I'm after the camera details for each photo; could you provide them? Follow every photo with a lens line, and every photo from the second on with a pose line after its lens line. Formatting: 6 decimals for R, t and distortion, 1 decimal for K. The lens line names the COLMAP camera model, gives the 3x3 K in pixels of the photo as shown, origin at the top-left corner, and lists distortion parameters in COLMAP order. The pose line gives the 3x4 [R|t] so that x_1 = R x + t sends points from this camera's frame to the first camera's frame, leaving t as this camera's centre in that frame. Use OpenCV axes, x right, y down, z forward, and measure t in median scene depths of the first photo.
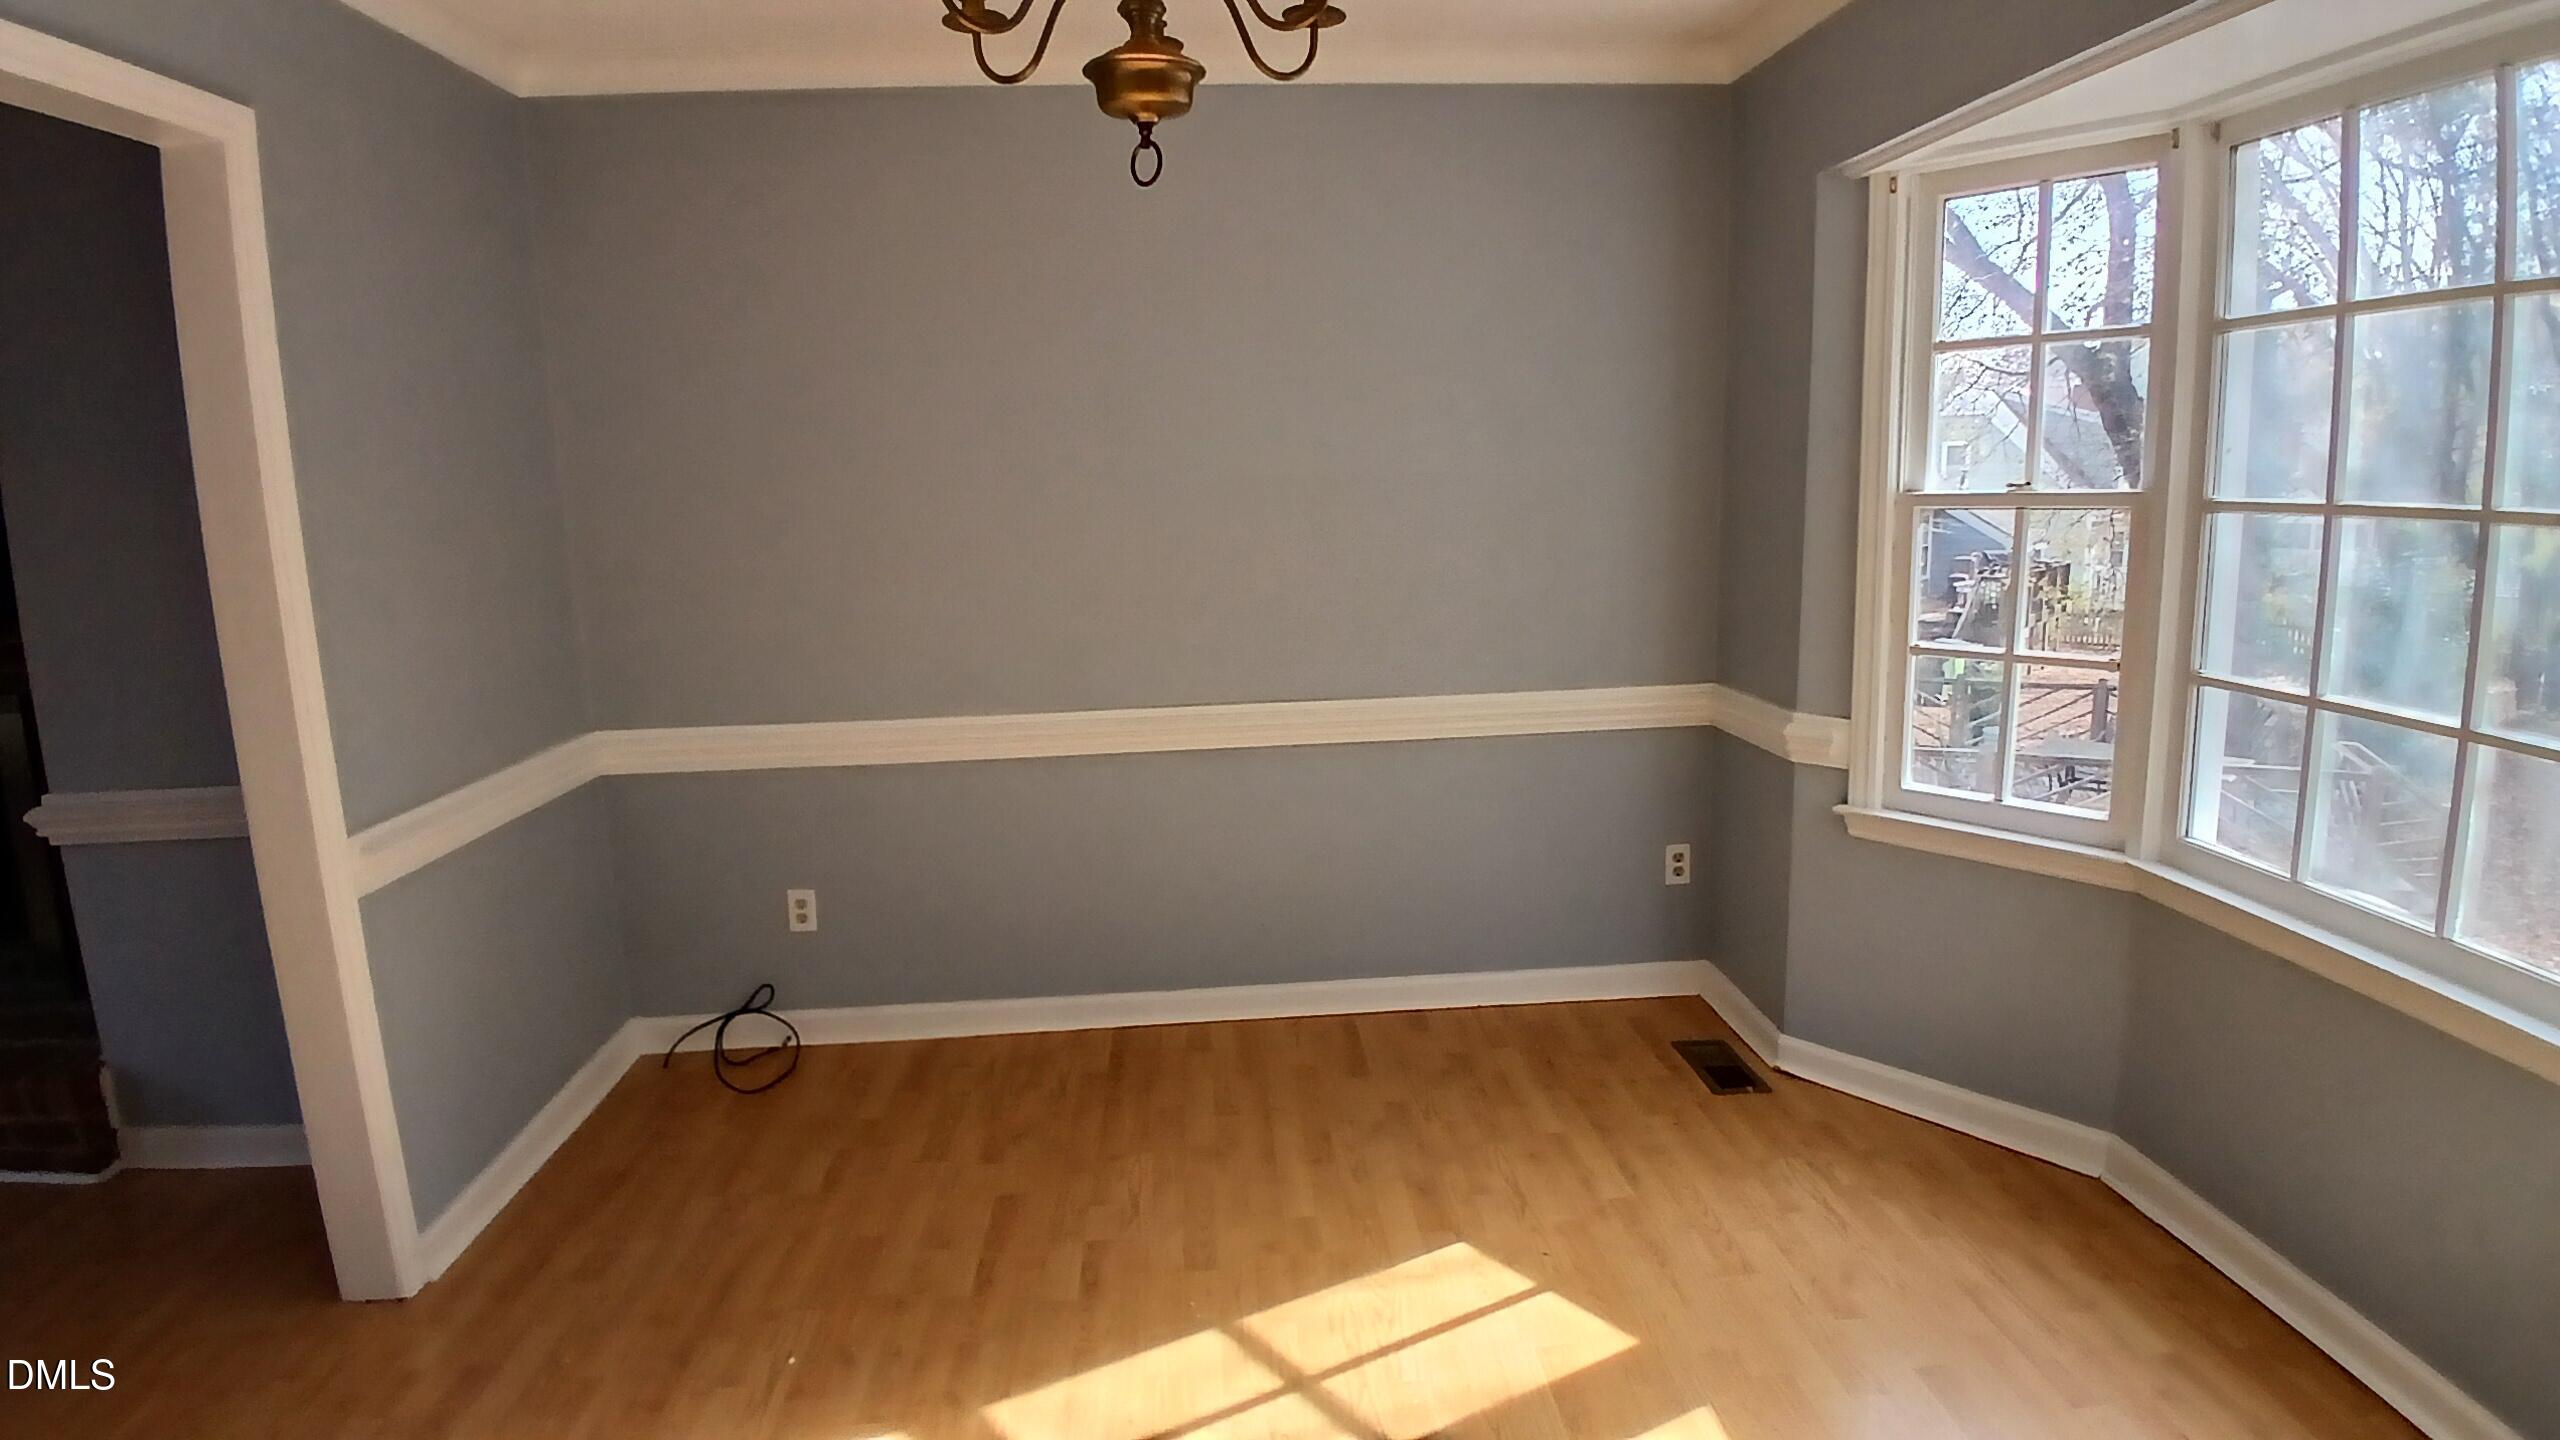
lens RADIAL K [[1317.0, 0, 1285.1], [0, 1317.0, 709.0], [0, 0, 1]] dist [0.030469, -0.052431]
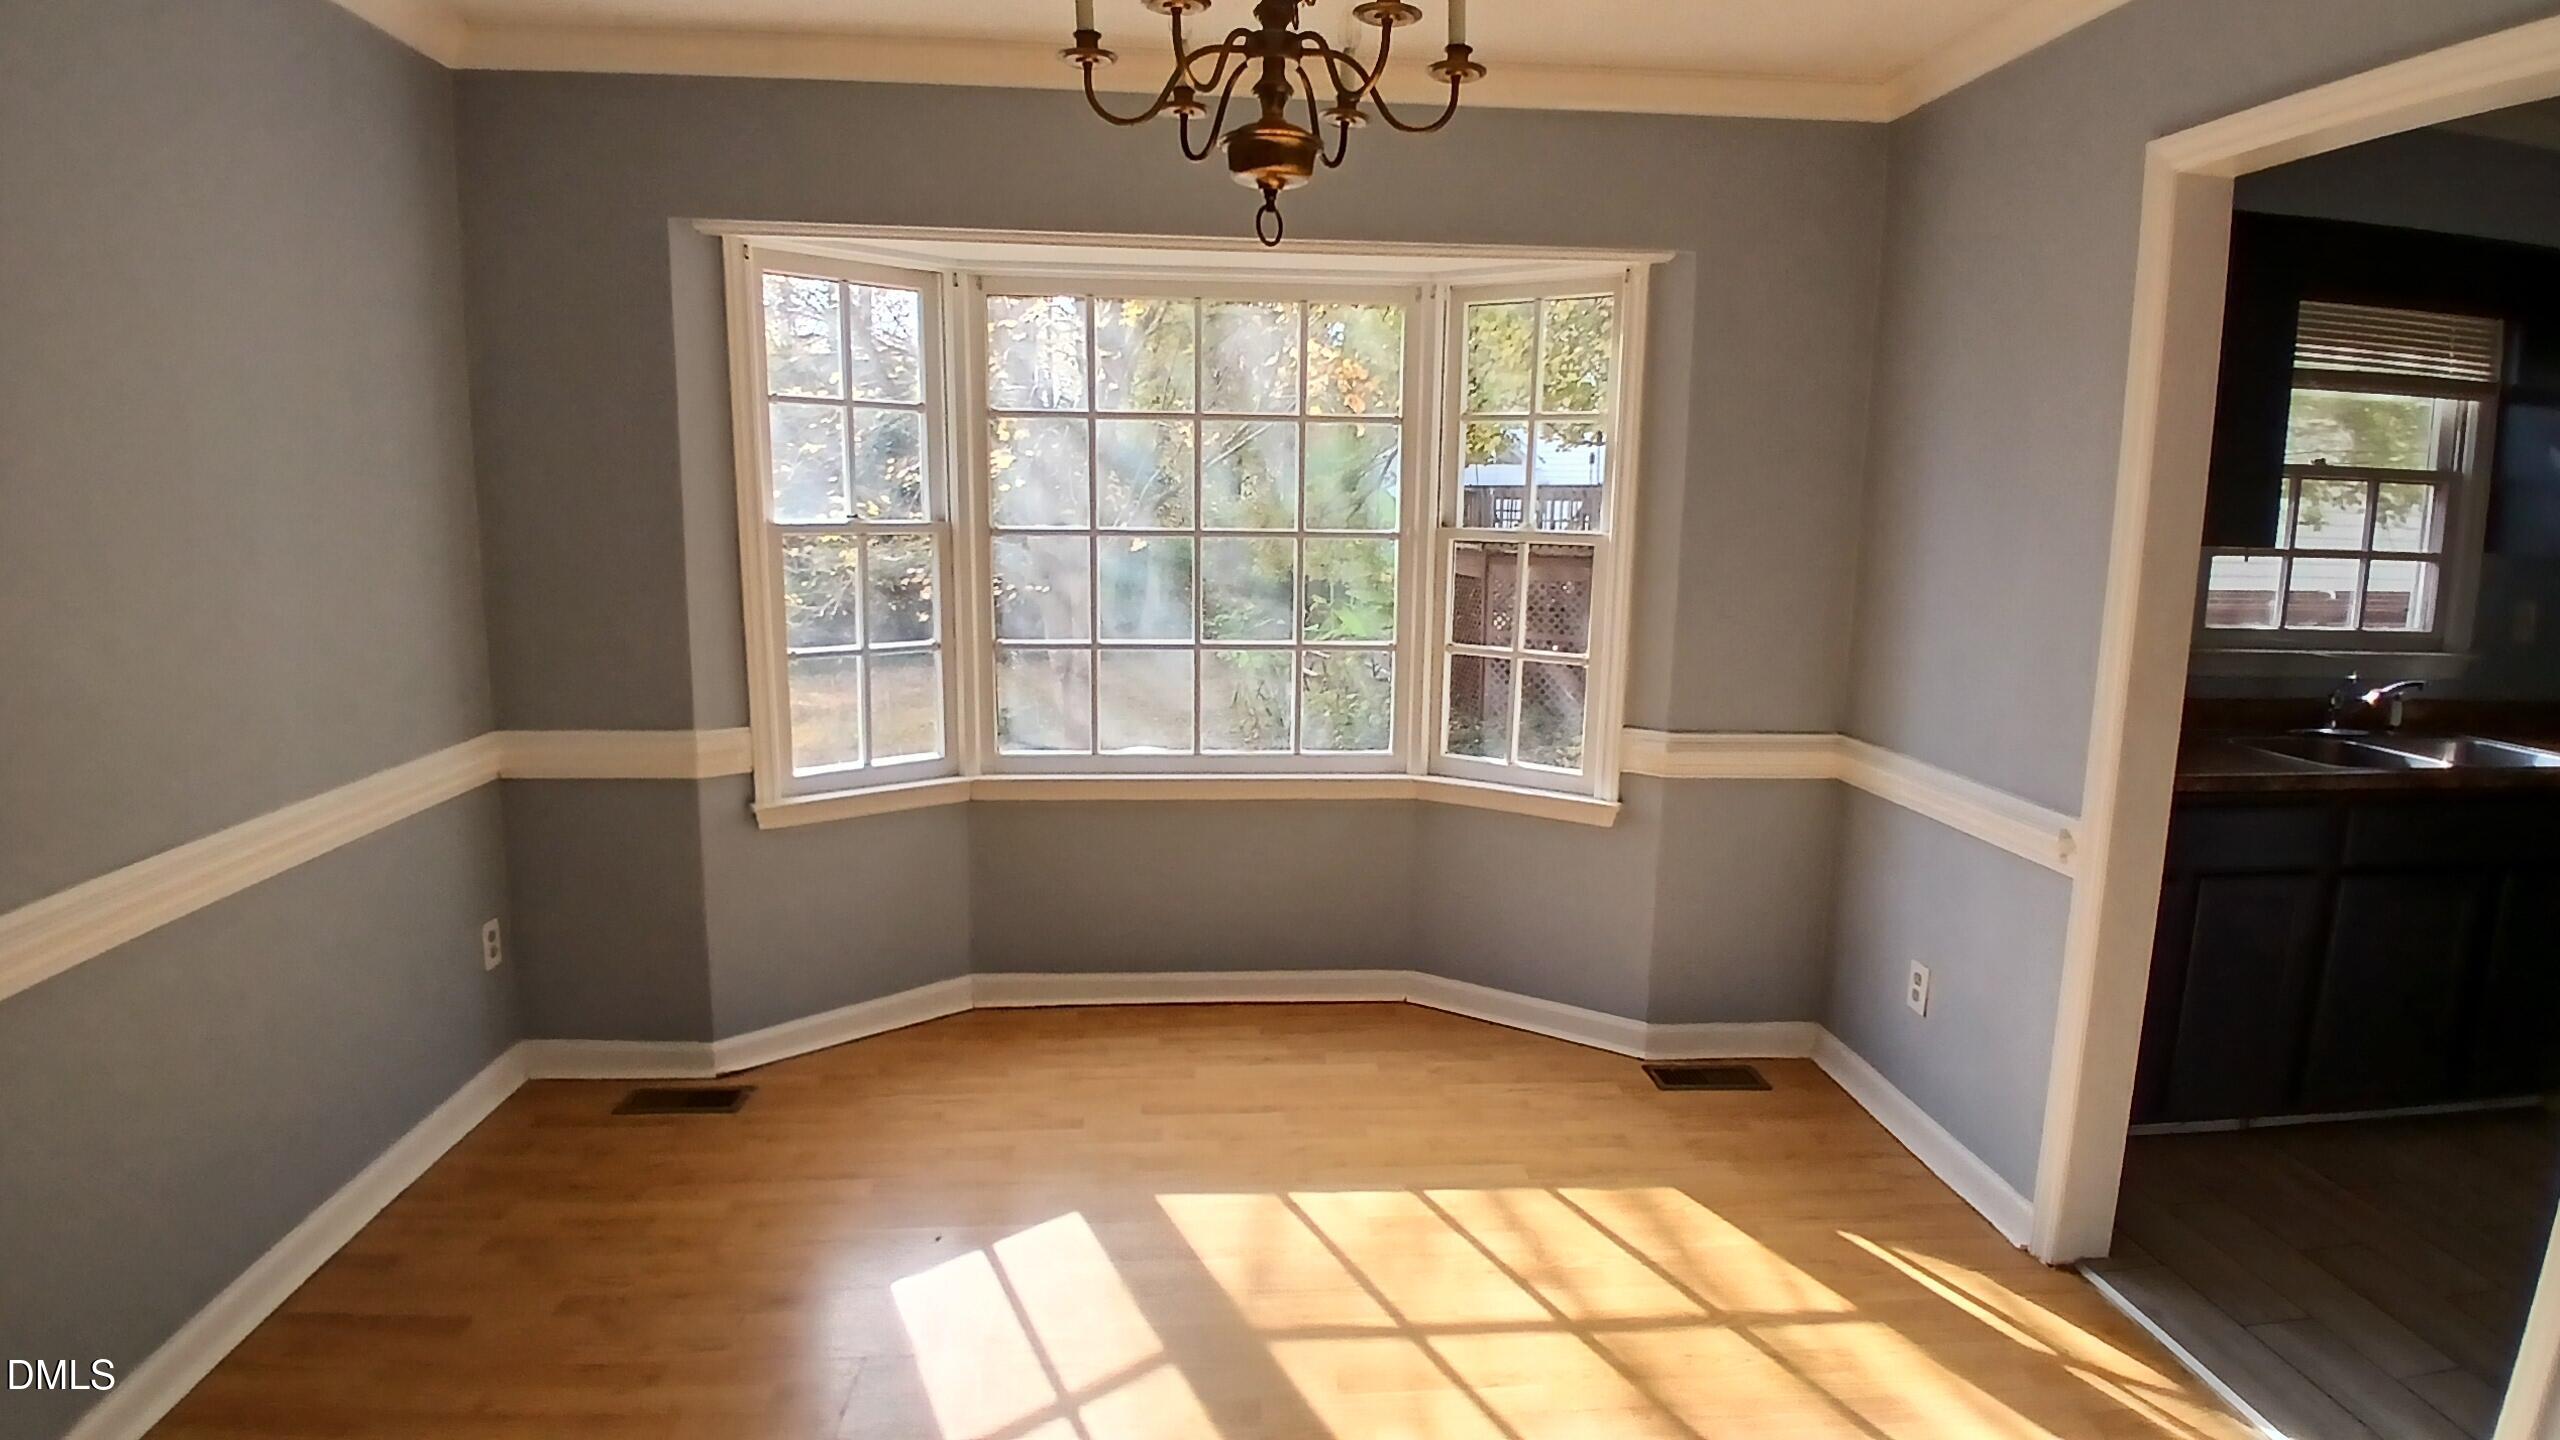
lens RADIAL K [[1317.0, 0, 1285.1], [0, 1317.0, 709.0], [0, 0, 1]] dist [0.030469, -0.052431]
pose [[-0.005929, -0.133032, 0.991094, -0.693171], [0.156605, 0.978758, 0.132313, -0.085313], [-0.987643, 0.155995, 0.015031, 0.563587]]
